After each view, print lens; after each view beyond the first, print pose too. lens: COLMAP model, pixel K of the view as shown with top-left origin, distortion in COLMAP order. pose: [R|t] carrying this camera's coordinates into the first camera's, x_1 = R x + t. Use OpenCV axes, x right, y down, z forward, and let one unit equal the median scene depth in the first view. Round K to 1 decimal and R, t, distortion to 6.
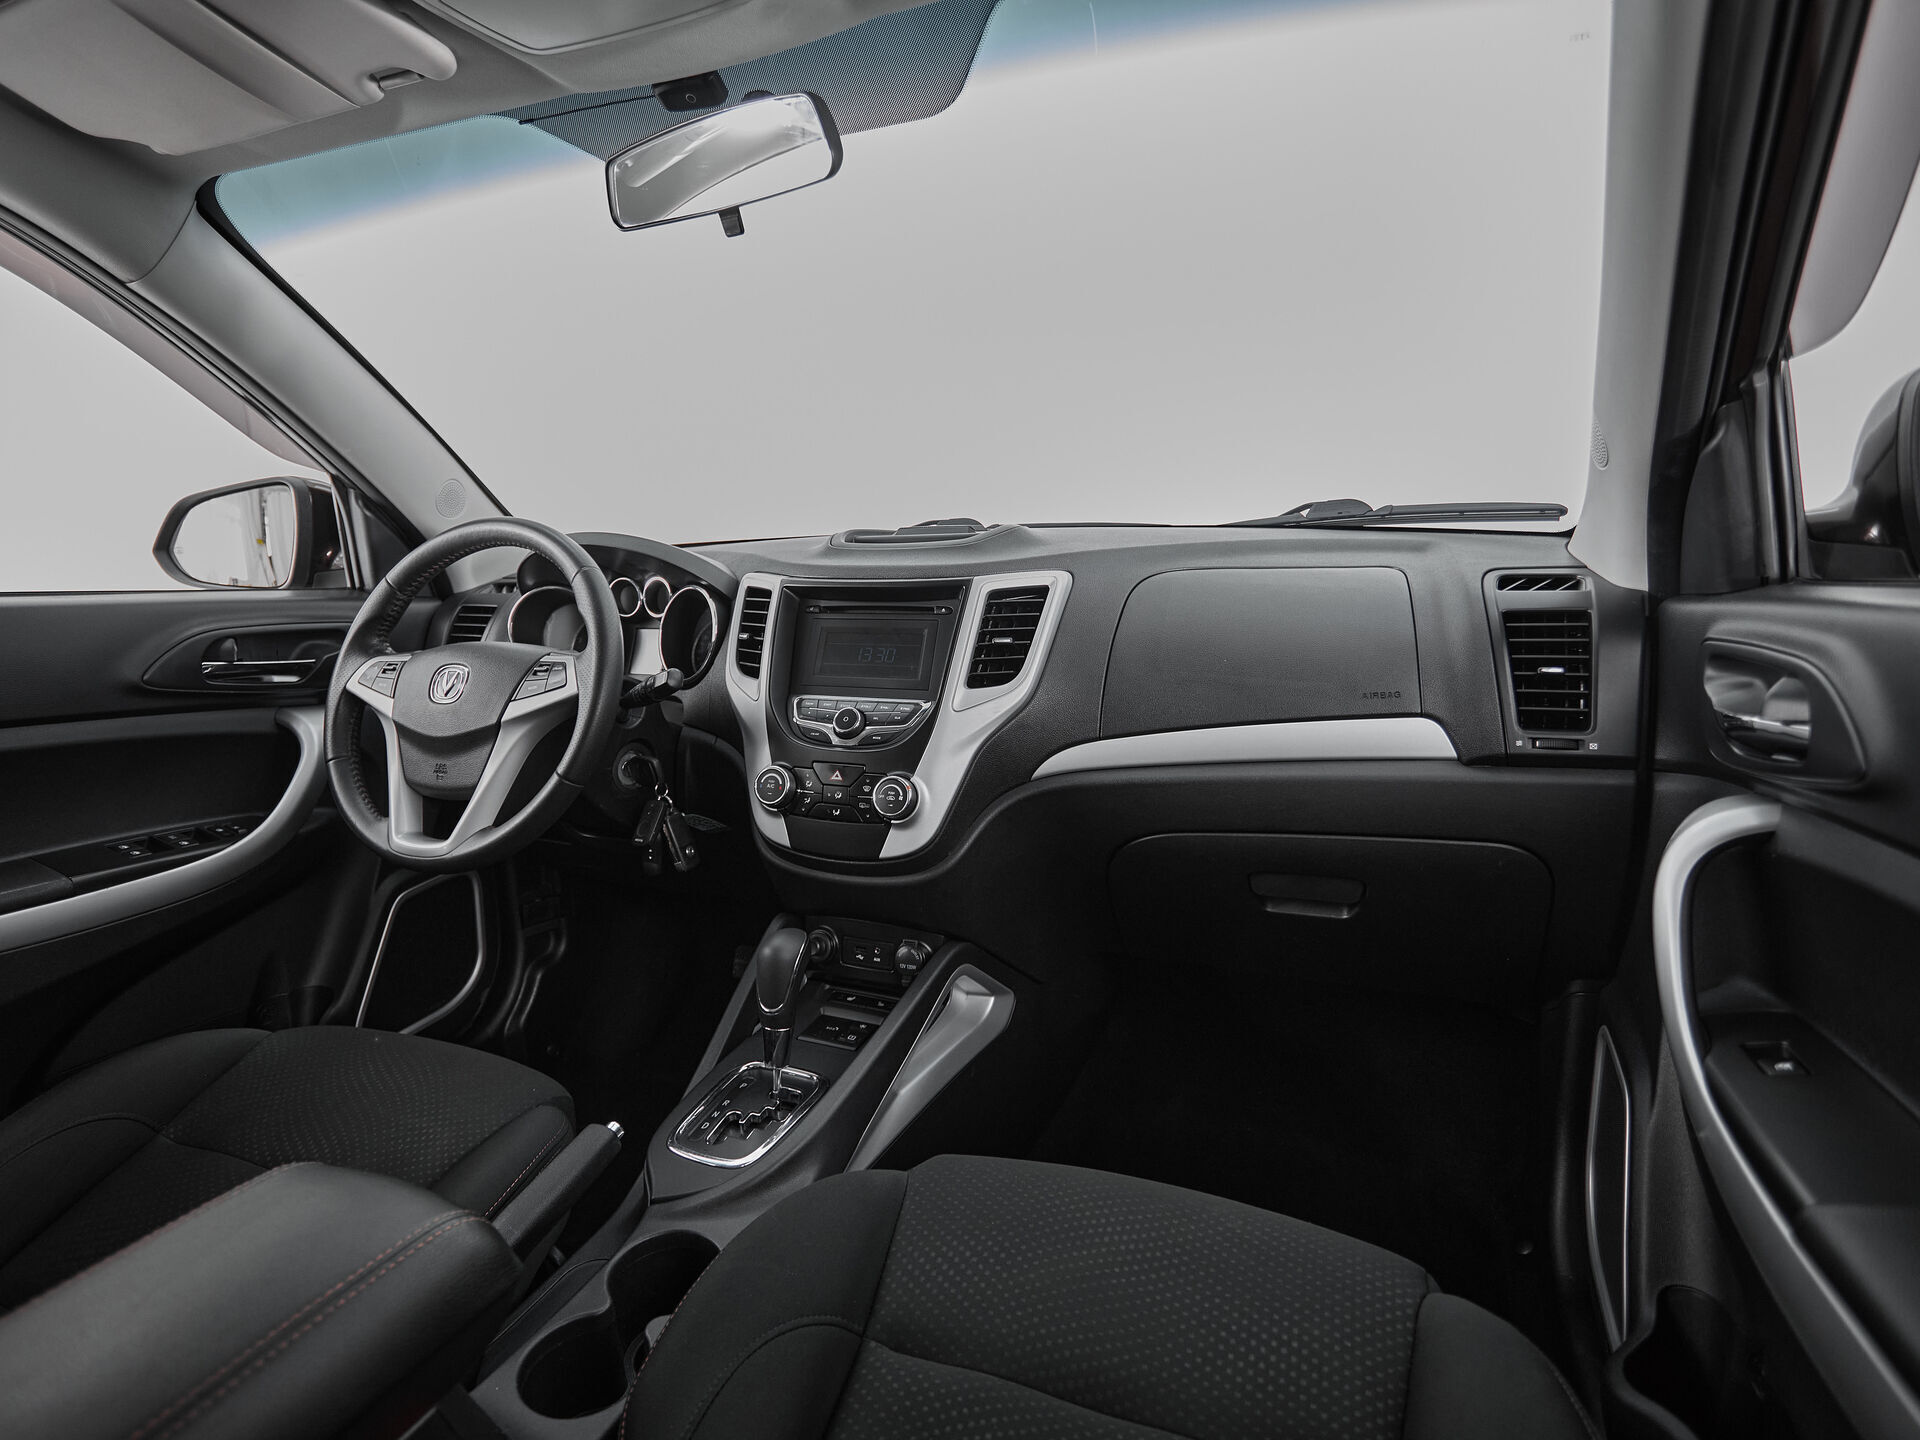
lens RADIAL K [[1019.4, 0, 922.7], [0, 1019.4, 719.1], [0, 0, 1]] dist [-0.016463, -0.000136]
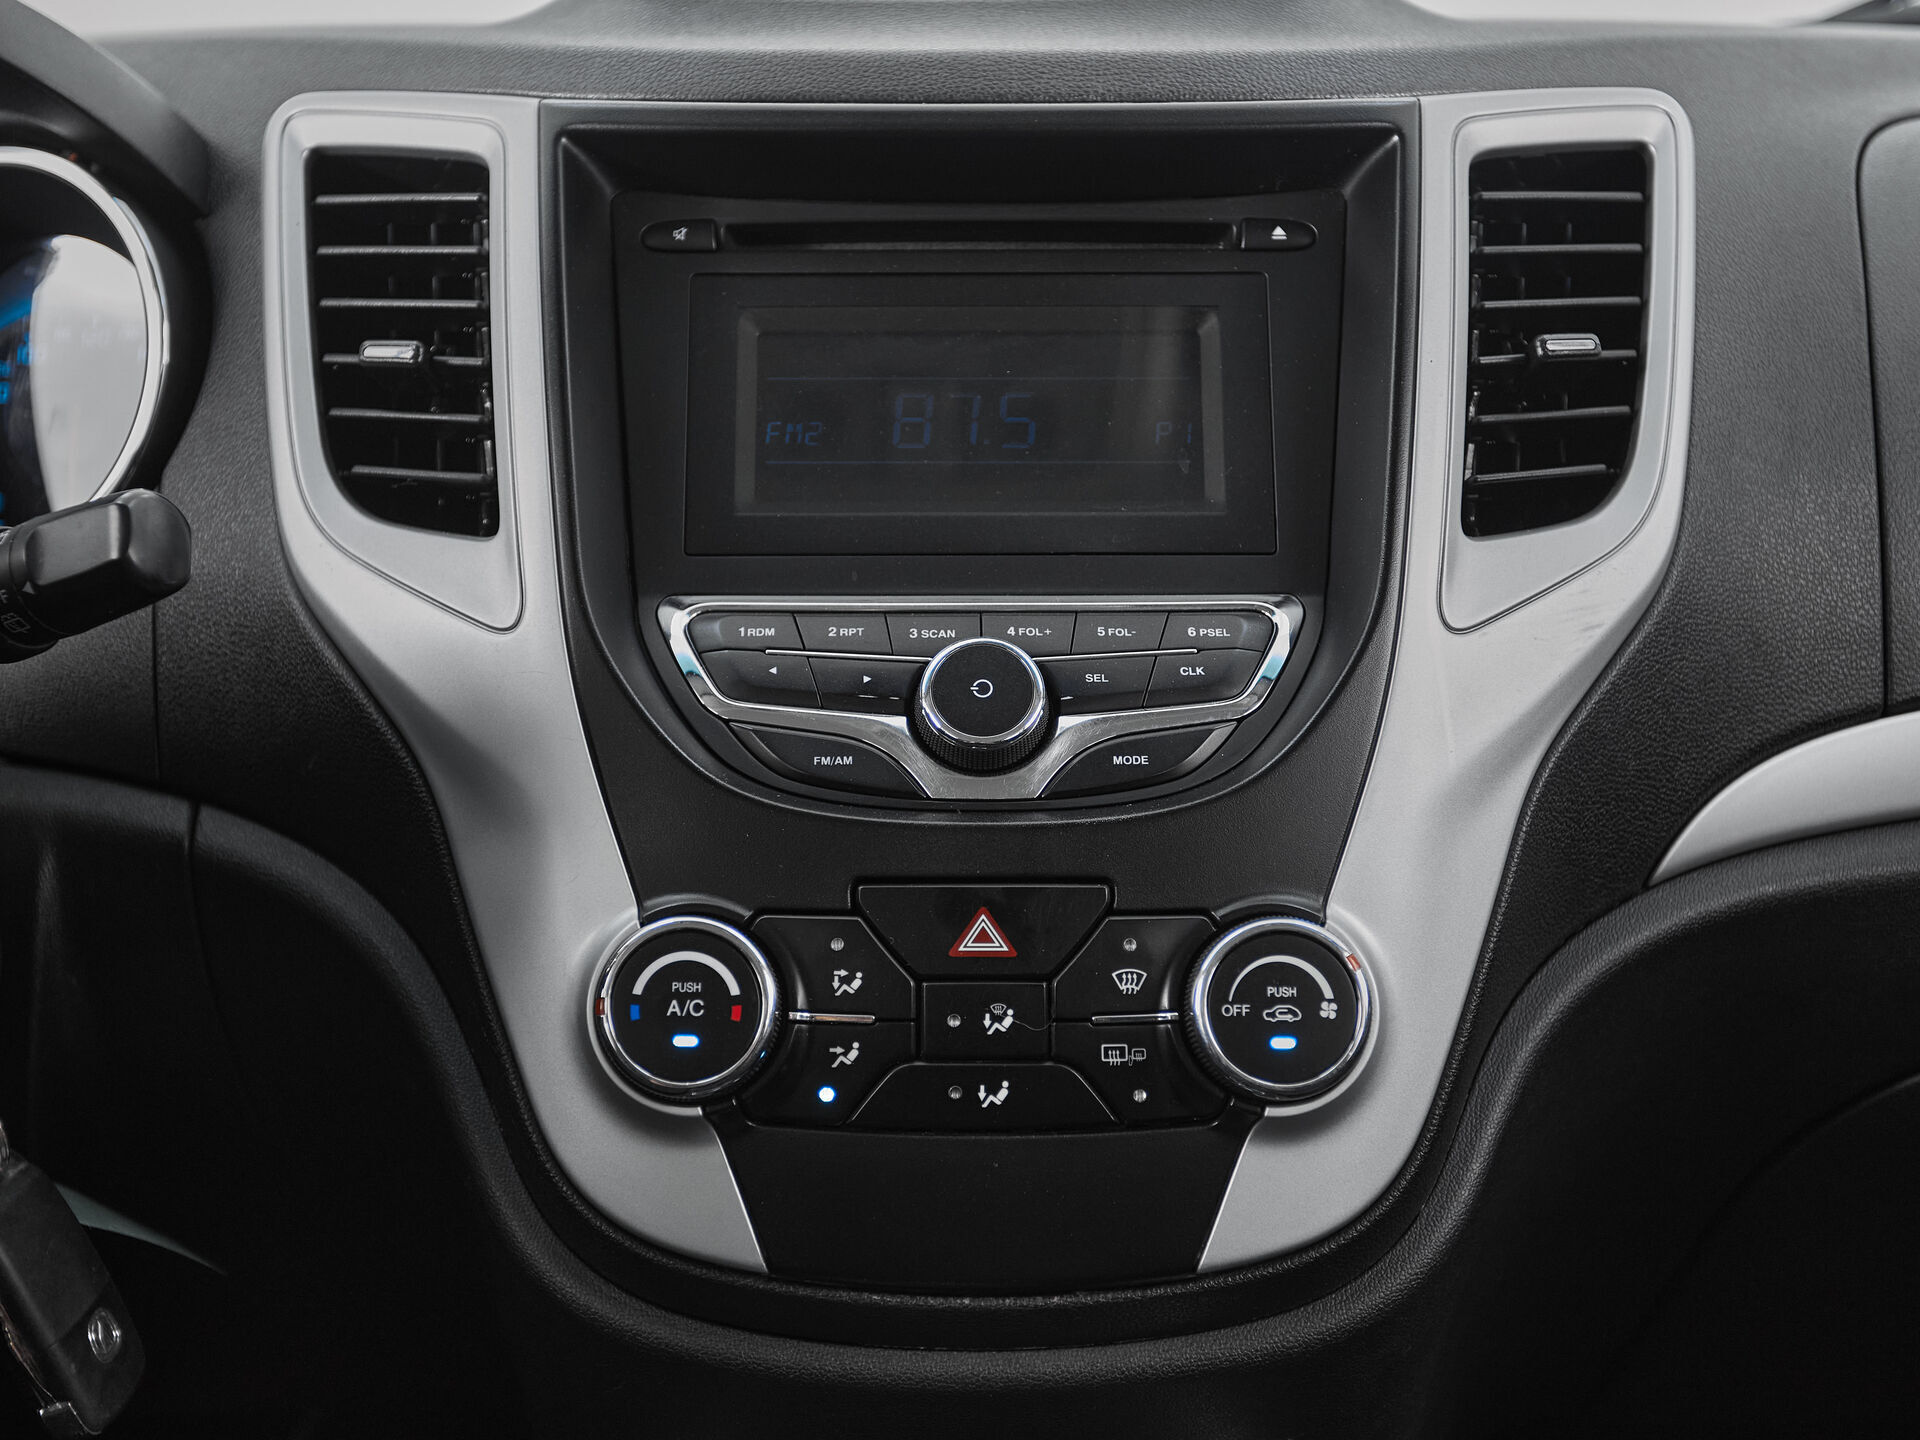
lens RADIAL K [[2375.0, 0, 960.0], [0, 2375.0, 720.0], [0, 0, 1]] dist [-0.002247, 0.064951]
pose [[0.919343, -0.057768, 0.389193, -0.289758], [0.051602, 0.998322, 0.026289, -0.007195], [-0.390059, -0.004085, 0.920781, 0.500769]]
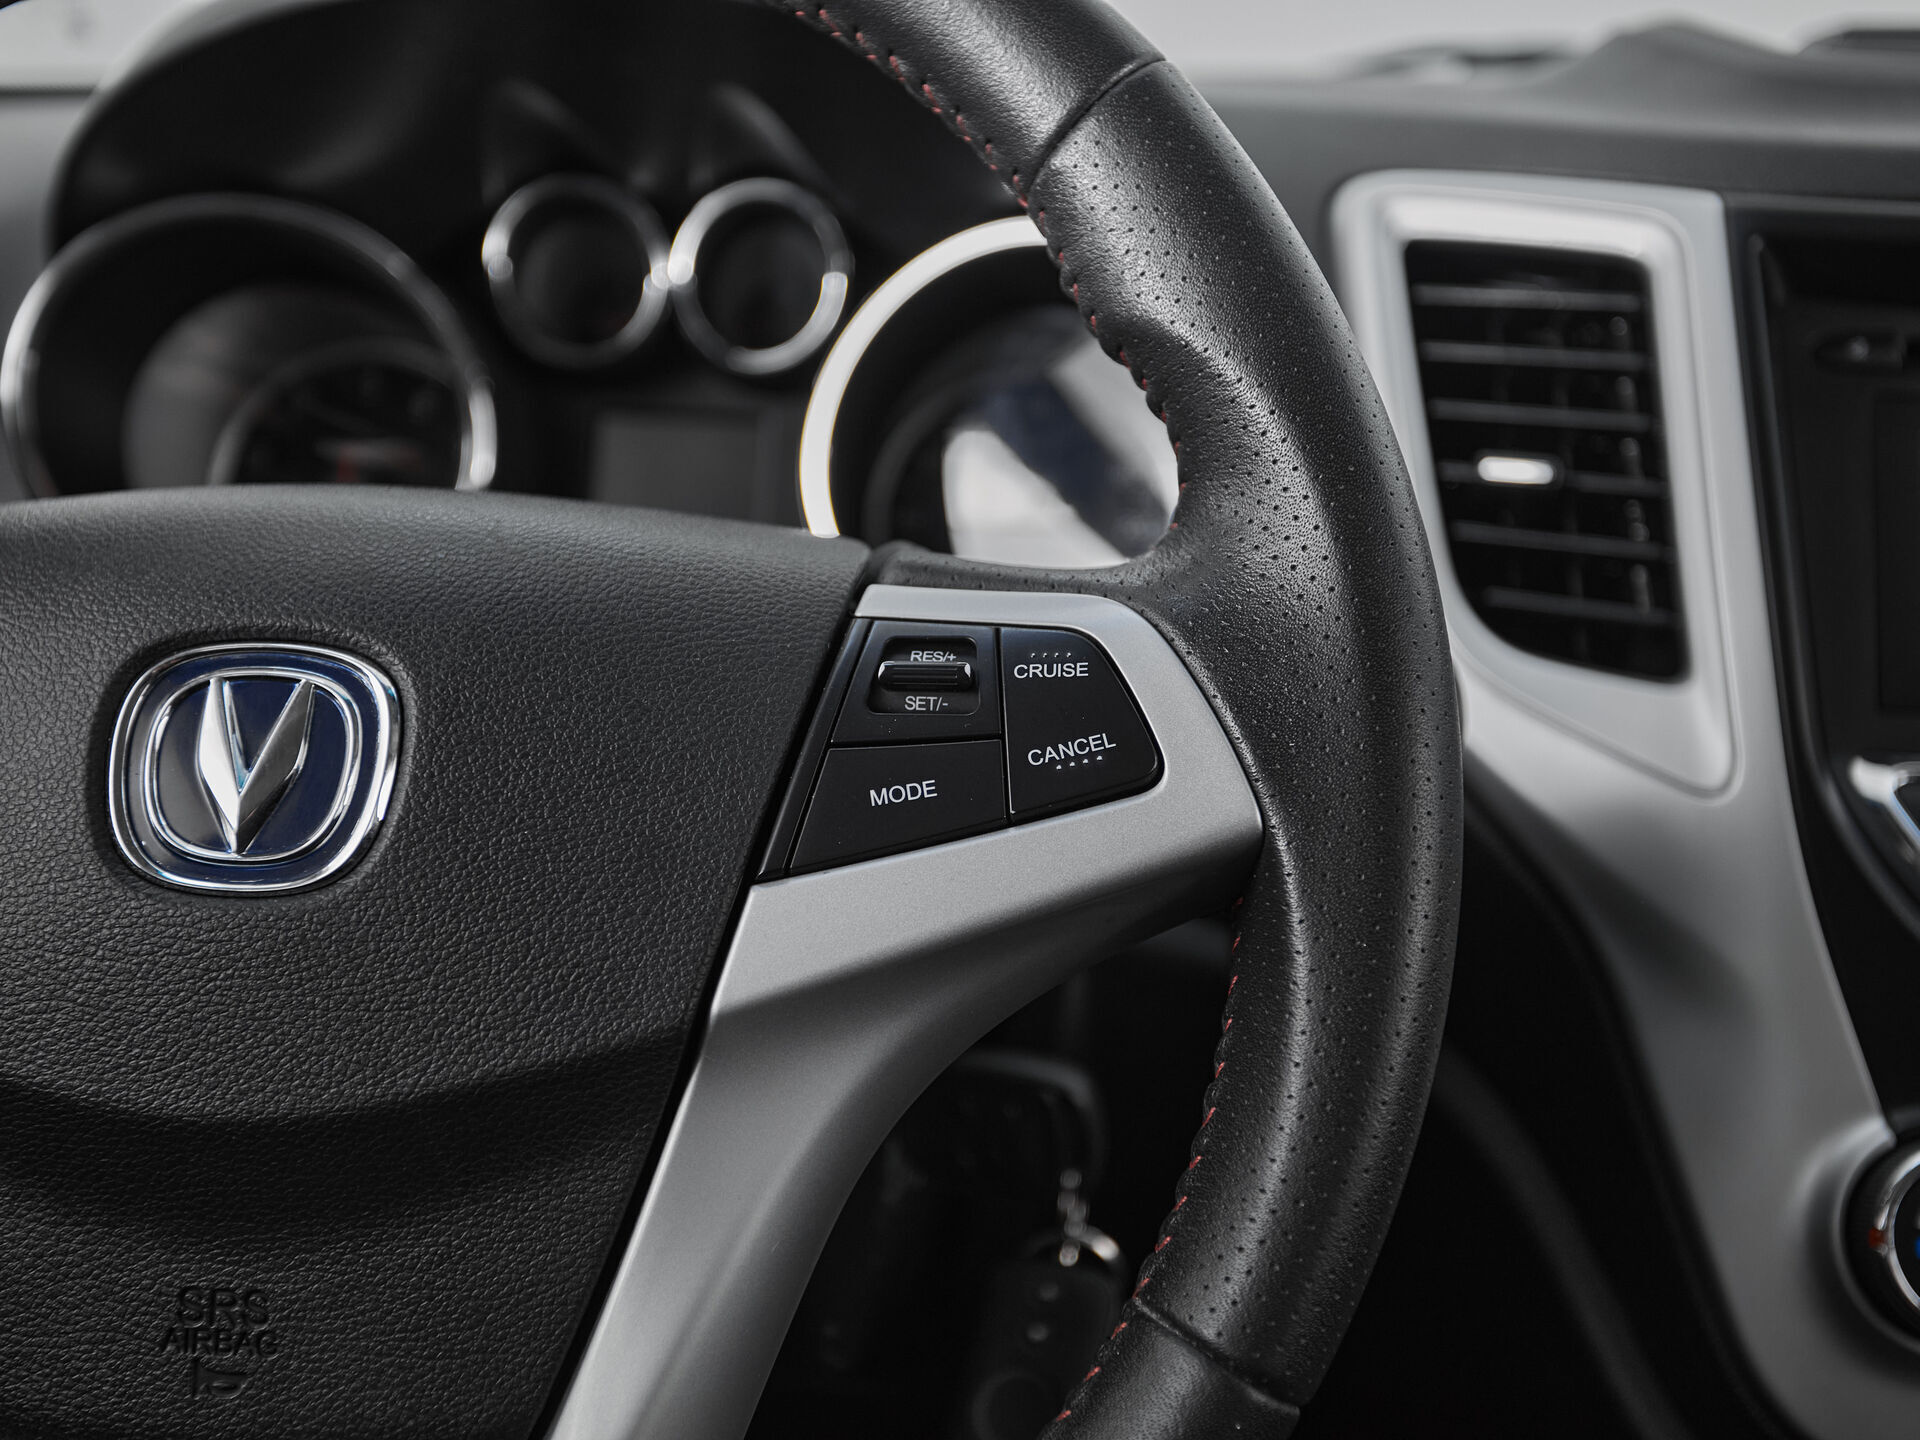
lens RADIAL K [[2375.0, 0, 960.0], [0, 2375.0, 720.0], [0, 0, 1]] dist [-0.002247, 0.064951]
pose [[0.952352, -0.016692, 0.304544, -0.472169], [0.004874, 0.999207, 0.039524, -0.054903], [-0.304962, -0.036157, 0.951678, 0.622233]]
